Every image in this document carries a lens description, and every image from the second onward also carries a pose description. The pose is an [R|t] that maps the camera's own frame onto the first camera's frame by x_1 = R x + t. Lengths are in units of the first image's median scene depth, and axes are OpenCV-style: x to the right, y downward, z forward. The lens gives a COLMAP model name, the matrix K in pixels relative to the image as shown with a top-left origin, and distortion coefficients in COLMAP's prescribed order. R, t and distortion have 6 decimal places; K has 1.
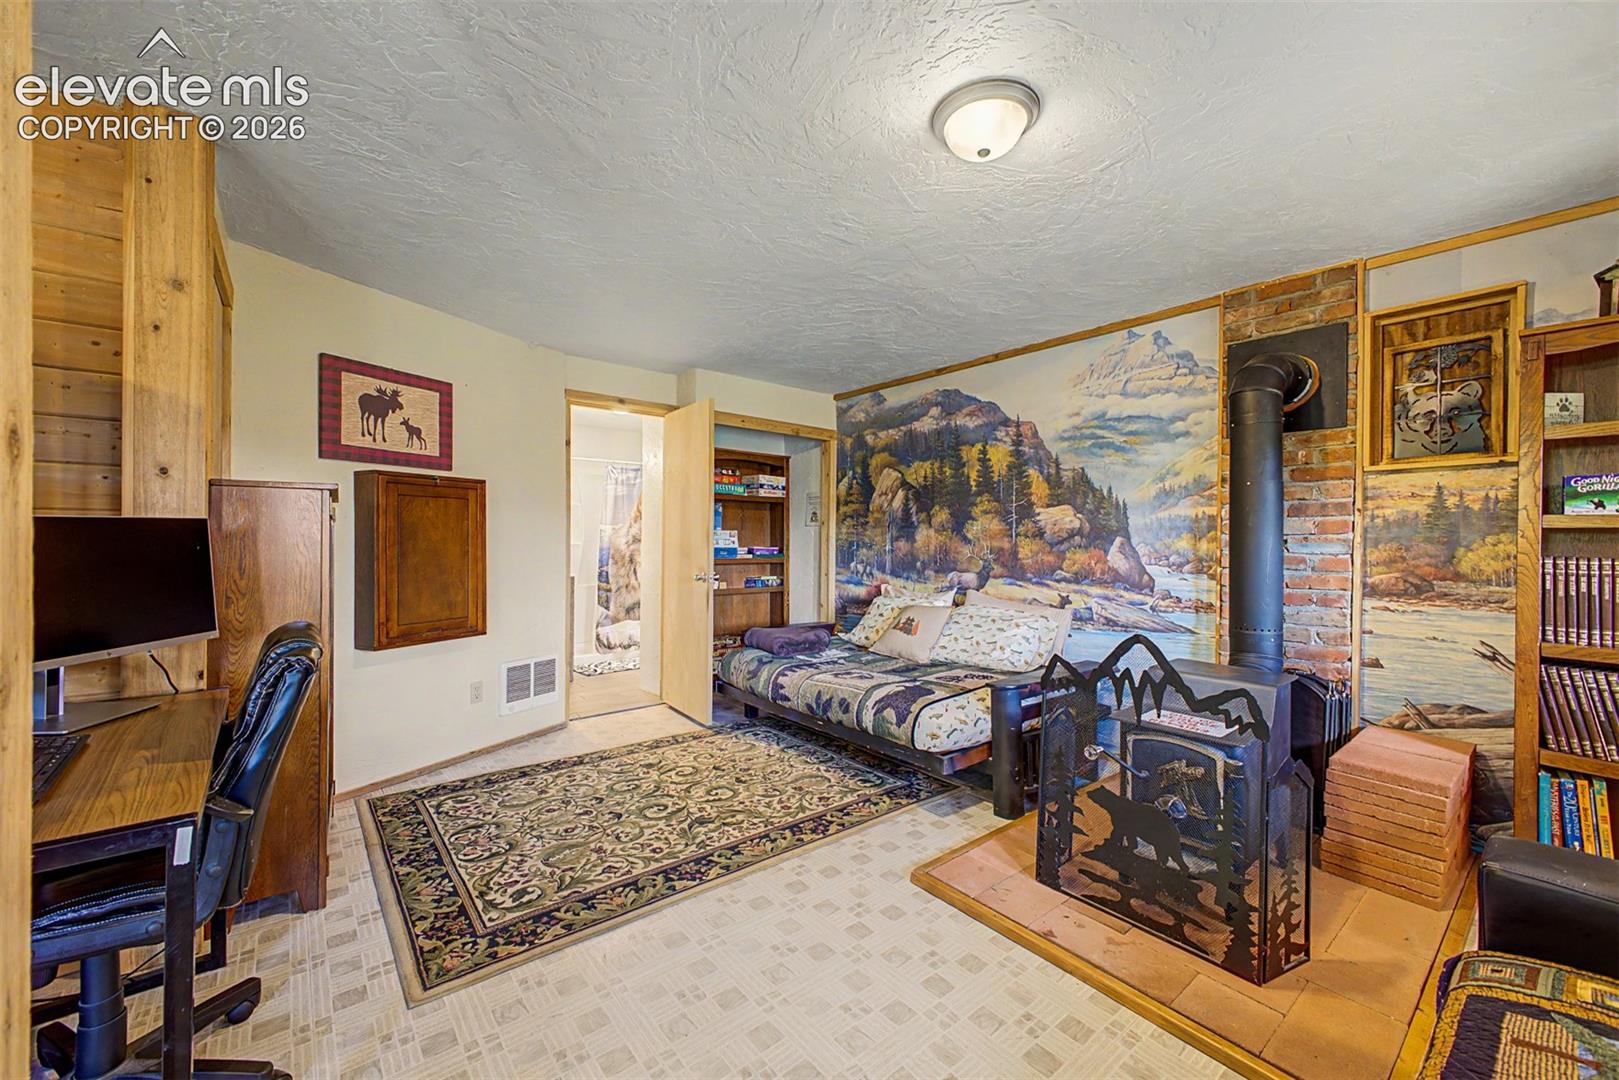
lens RADIAL K [[654.8, 0, 810.0], [0, 654.8, 539.6], [0, 0, 1]] dist [0.009859, -0.000021]
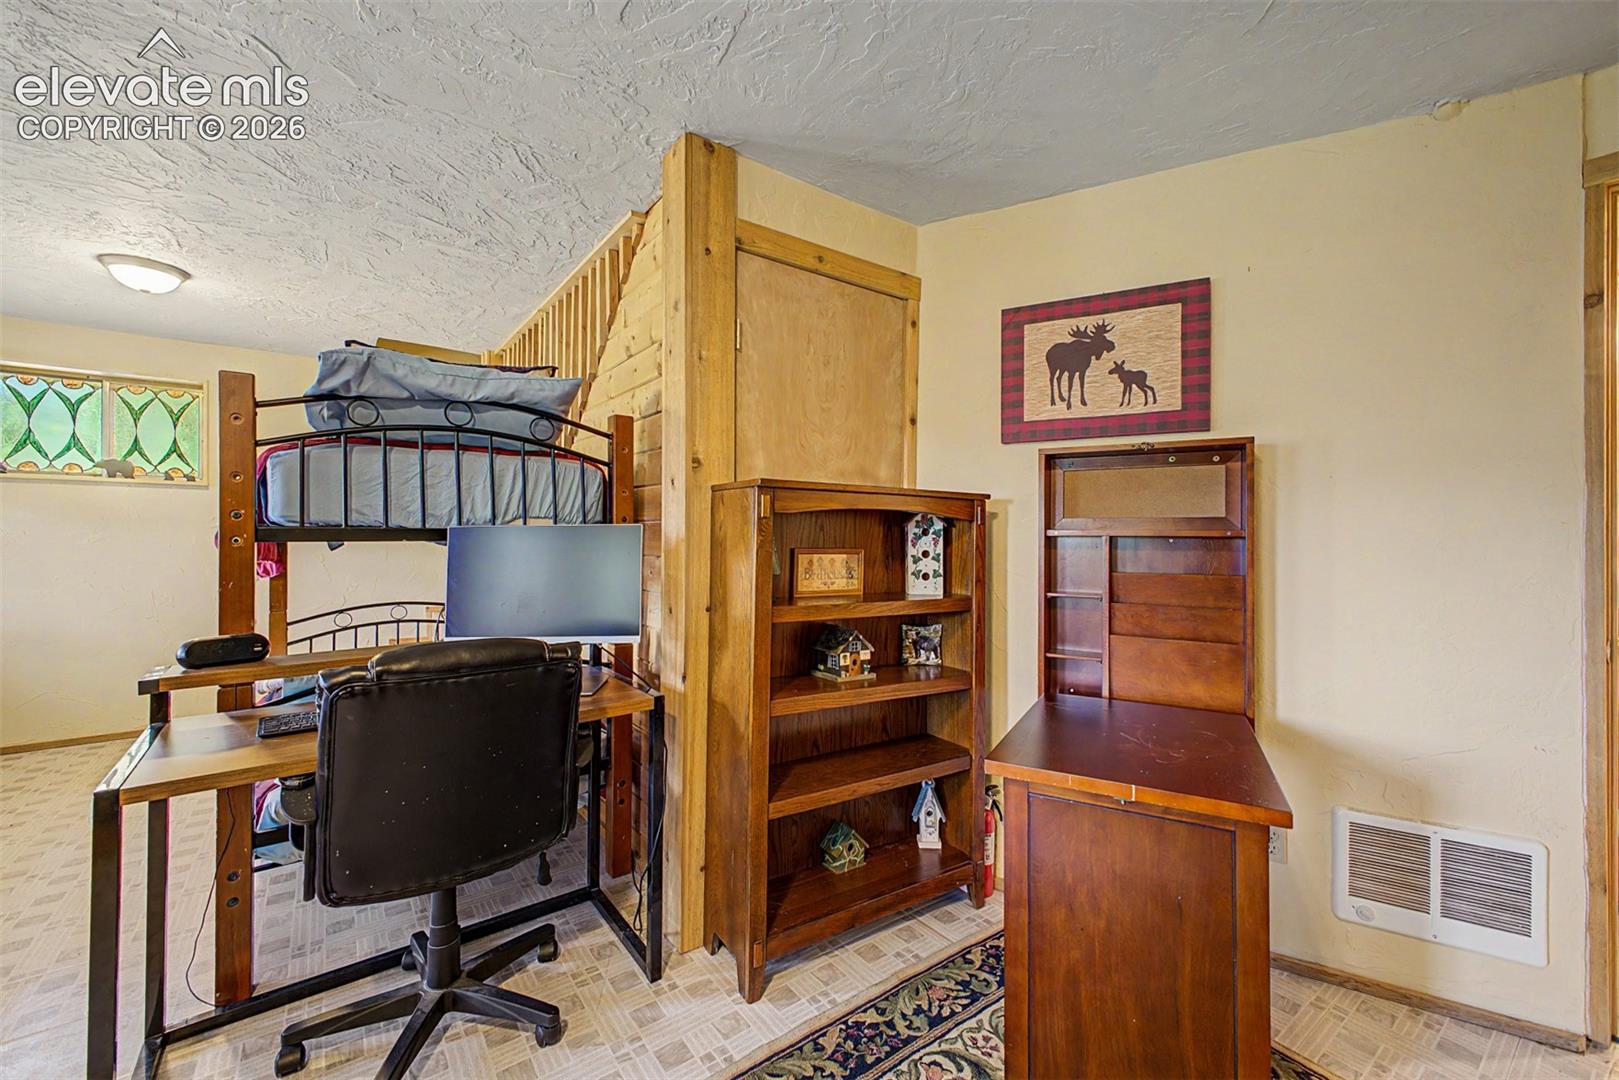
lens RADIAL K [[654.8, 0, 808.5], [0, 654.8, 533.5], [0, 0, 1]] dist [0.009859, -0.000021]
pose [[-0.041612, -0.009285, -0.999091, 0.037652], [-0.011469, 0.999895, -0.008815, -0.005314], [0.999068, 0.011092, -0.041714, 0.618193]]
